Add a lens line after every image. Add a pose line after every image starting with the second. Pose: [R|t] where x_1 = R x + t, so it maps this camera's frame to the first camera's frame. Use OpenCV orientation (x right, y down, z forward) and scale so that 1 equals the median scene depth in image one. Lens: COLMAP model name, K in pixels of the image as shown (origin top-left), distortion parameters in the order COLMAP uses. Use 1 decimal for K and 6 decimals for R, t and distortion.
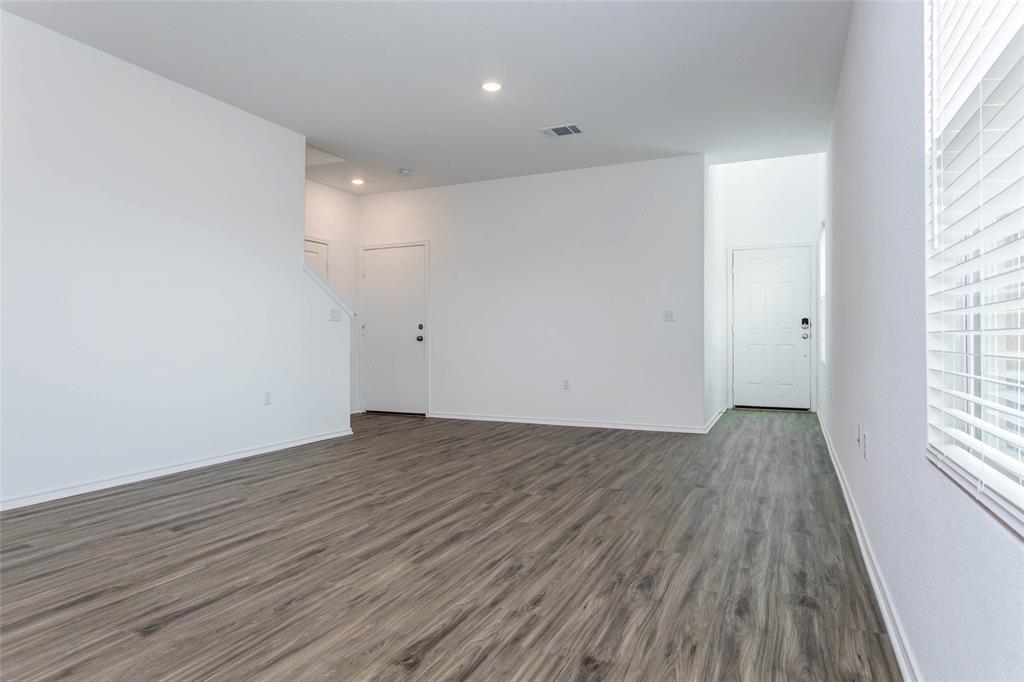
lens RADIAL K [[606.8, 0, 512.0], [0, 606.8, 341.0], [0, 0, 1]] dist [-0.000148, 0.000153]
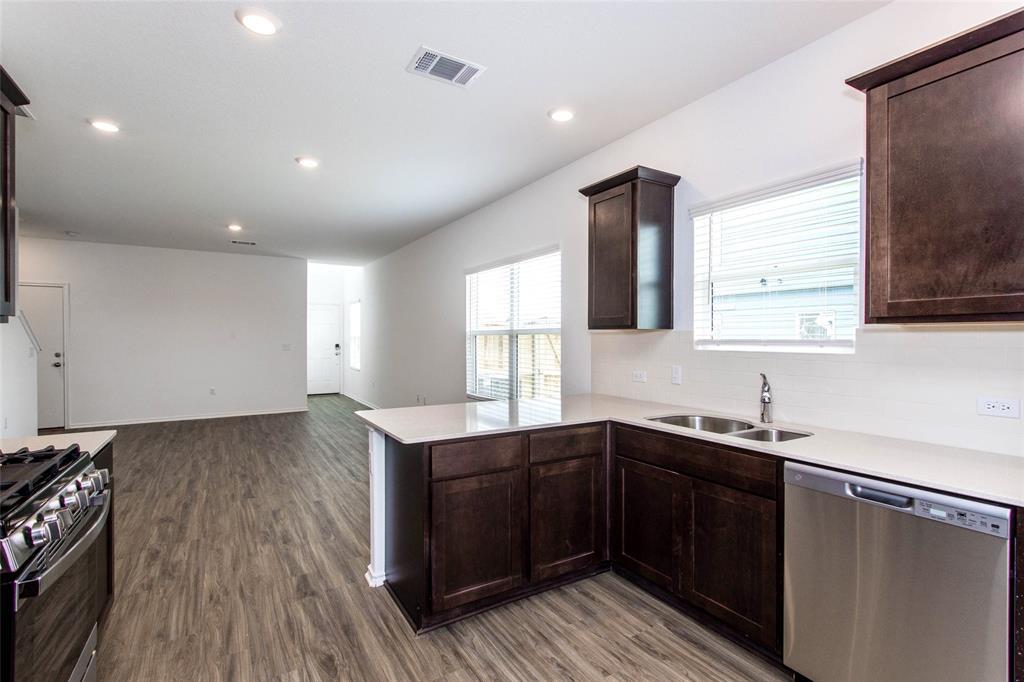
lens RADIAL K [[487.0, 0, 520.0], [0, 487.0, 344.0], [0, 0, 1]] dist [0.000656, 0.000163]
pose [[0.556823, -0.011510, 0.830551, -0.505462], [0.005401, 0.999933, 0.010236, -0.057153], [-0.830613, -0.001214, 0.556848, -0.335318]]
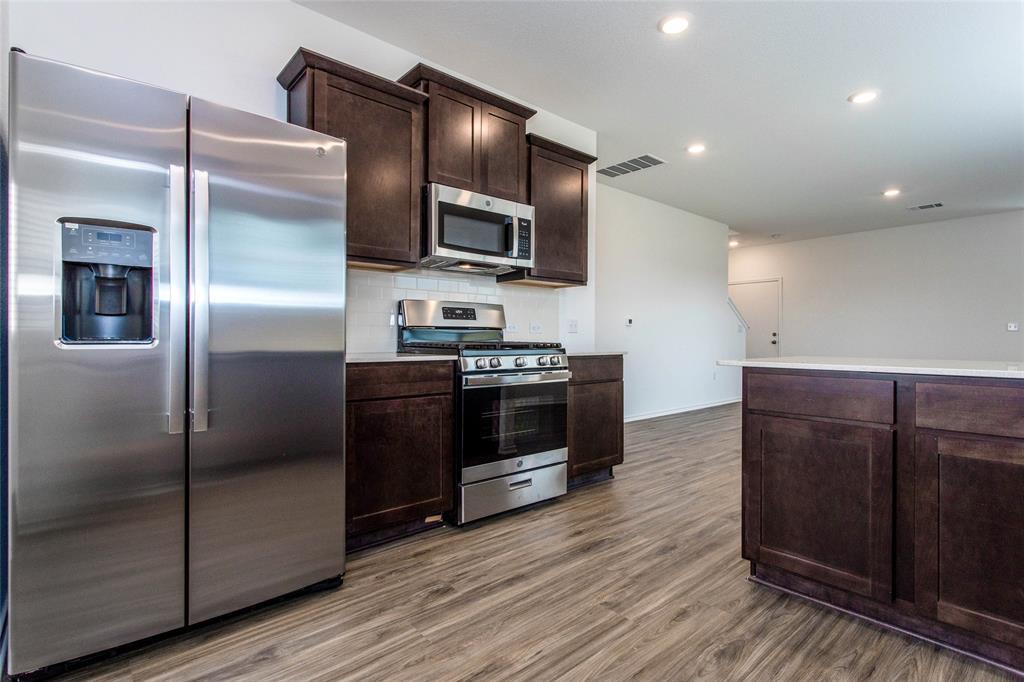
lens RADIAL K [[483.1, 0, 512.0], [0, 483.1, 341.0], [0, 0, 1]] dist [0.000223, -0.000063]
pose [[0.912418, -0.001358, -0.409257, -0.292646], [0.001068, 0.999999, -0.000937, -0.007856], [0.409258, 0.000418, 0.912418, -0.426496]]
